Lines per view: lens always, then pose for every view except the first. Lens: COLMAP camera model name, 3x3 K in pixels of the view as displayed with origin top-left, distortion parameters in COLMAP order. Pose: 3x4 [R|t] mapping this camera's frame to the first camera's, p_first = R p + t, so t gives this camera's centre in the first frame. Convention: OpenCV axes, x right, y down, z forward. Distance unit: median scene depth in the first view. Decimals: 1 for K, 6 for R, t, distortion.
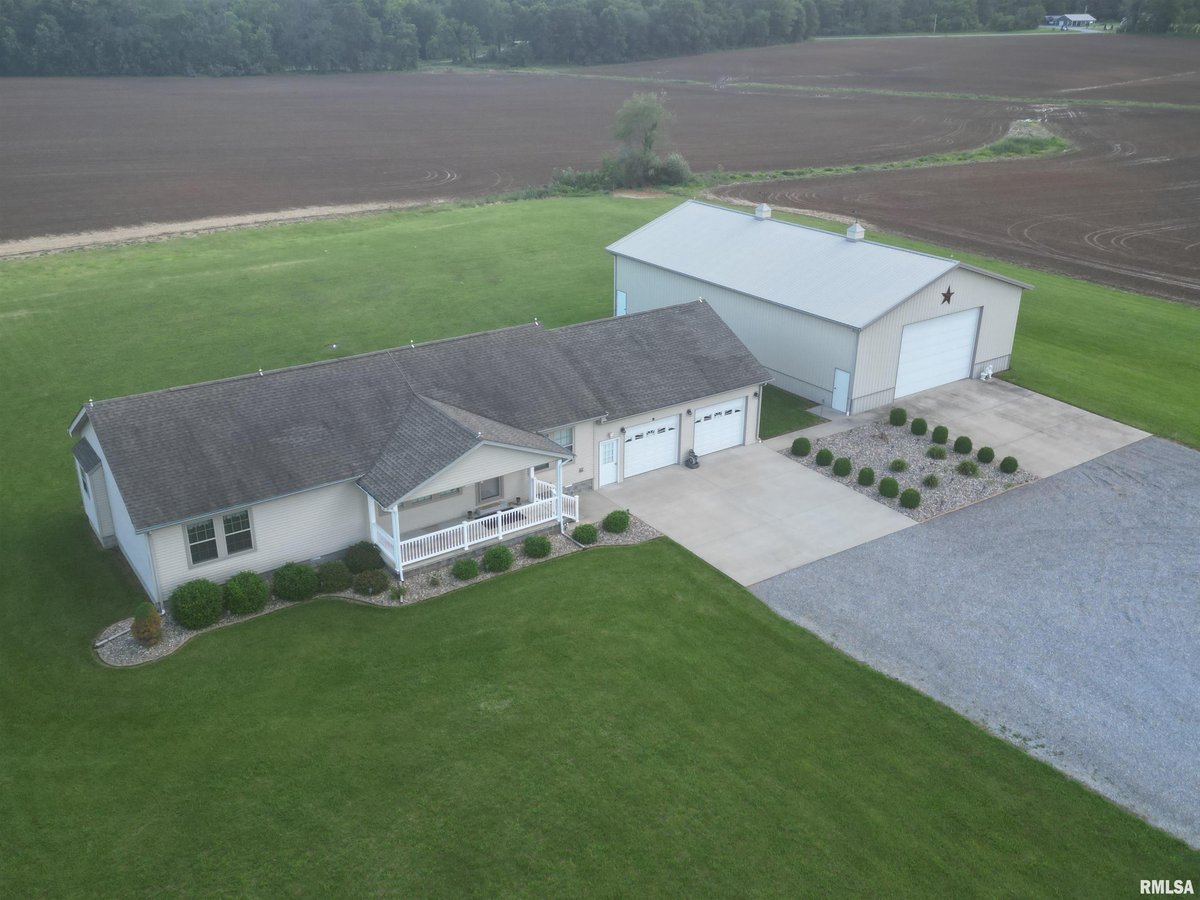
lens RADIAL K [[1059.1, 0, 595.1], [0, 1059.1, 447.4], [0, 0, 1]] dist [0.099906, -0.130884]
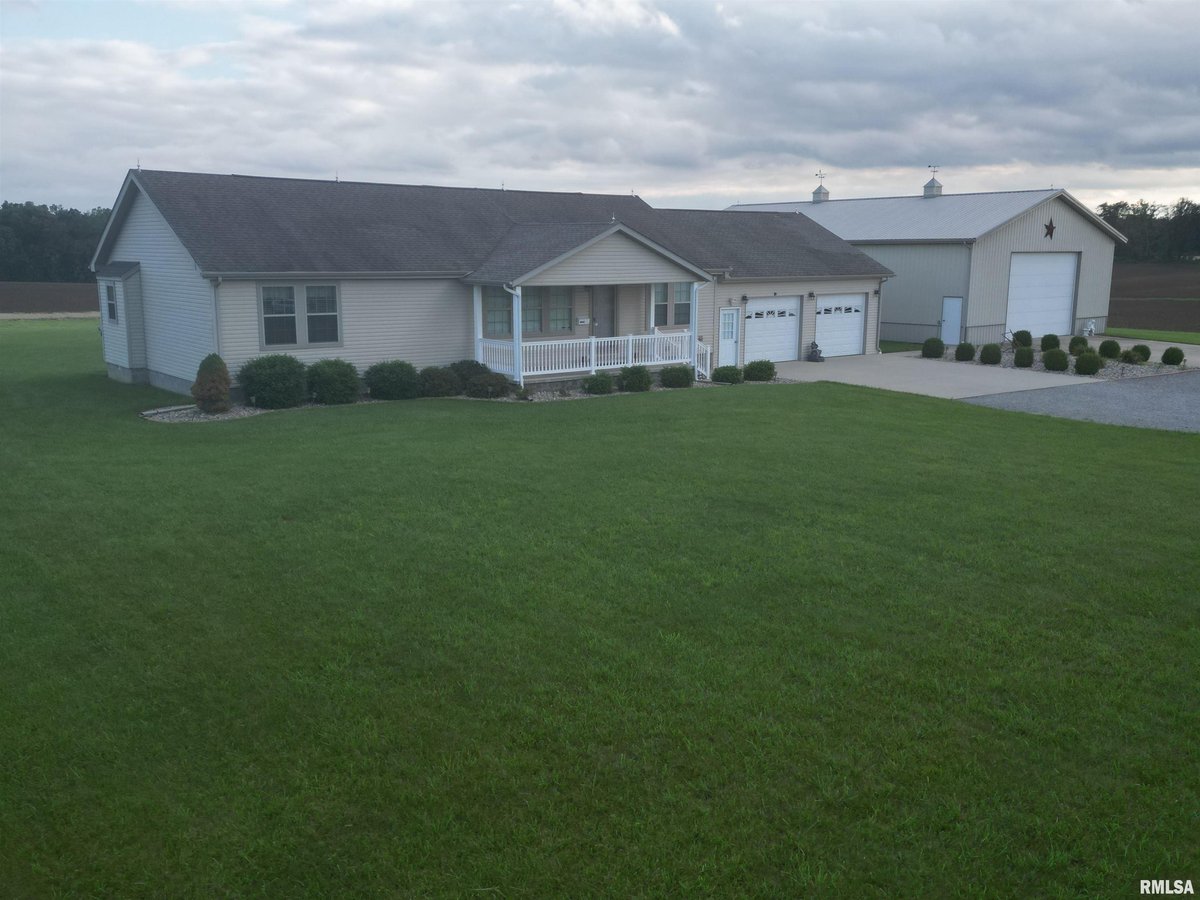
lens RADIAL K [[1059.1, 0, 595.1], [0, 1059.1, 447.4], [0, 0, 1]] dist [0.099906, -0.130884]
pose [[0.997938, -0.014634, 0.062493, -0.137581], [0.028151, 0.974808, -0.221262, 0.264215], [-0.057680, 0.222565, 0.973210, 0.184275]]
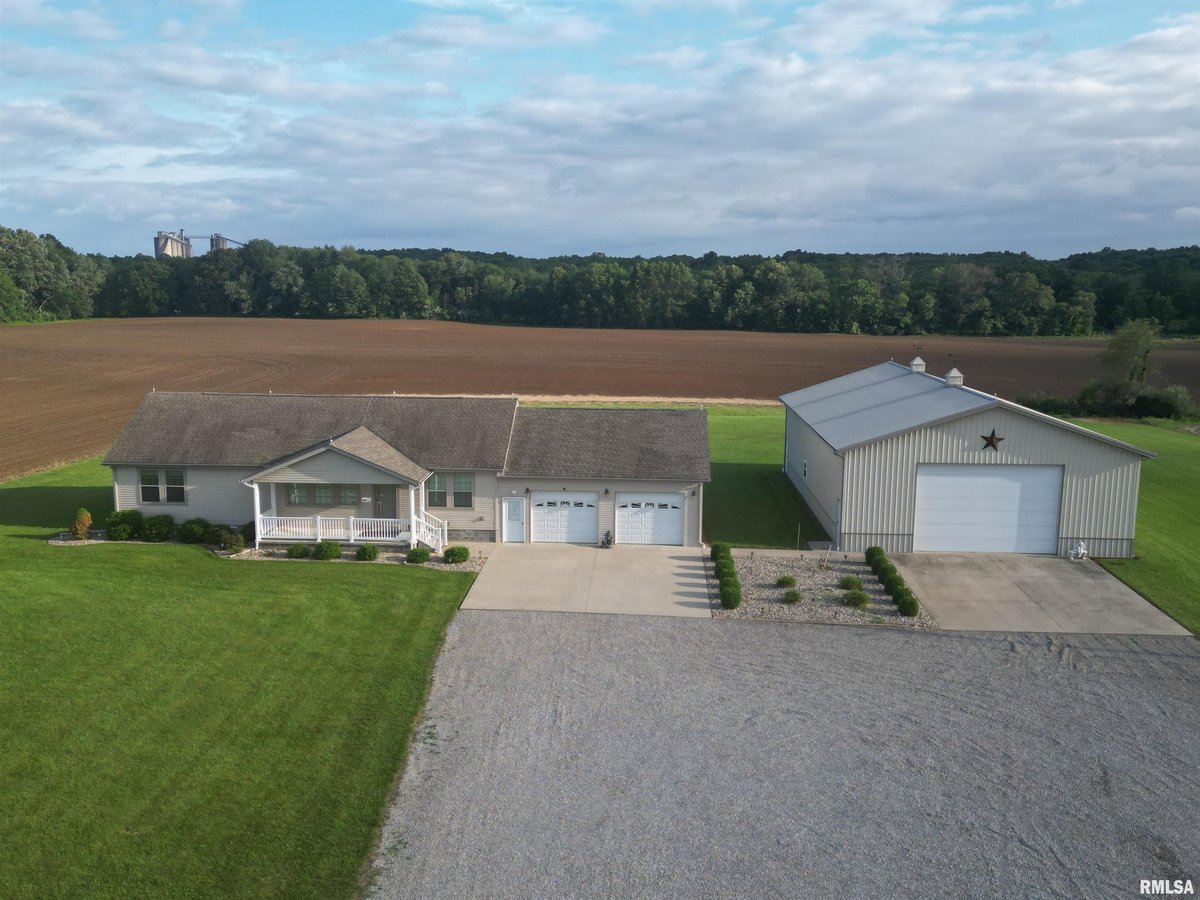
lens RADIAL K [[1059.1, 0, 595.1], [0, 1059.1, 447.4], [0, 0, 1]] dist [0.099906, -0.130884]
pose [[0.787495, 0.098097, -0.608464, 0.675155], [-0.245226, 0.955611, -0.163316, 0.092117], [0.565434, 0.277822, 0.776595, 0.174616]]
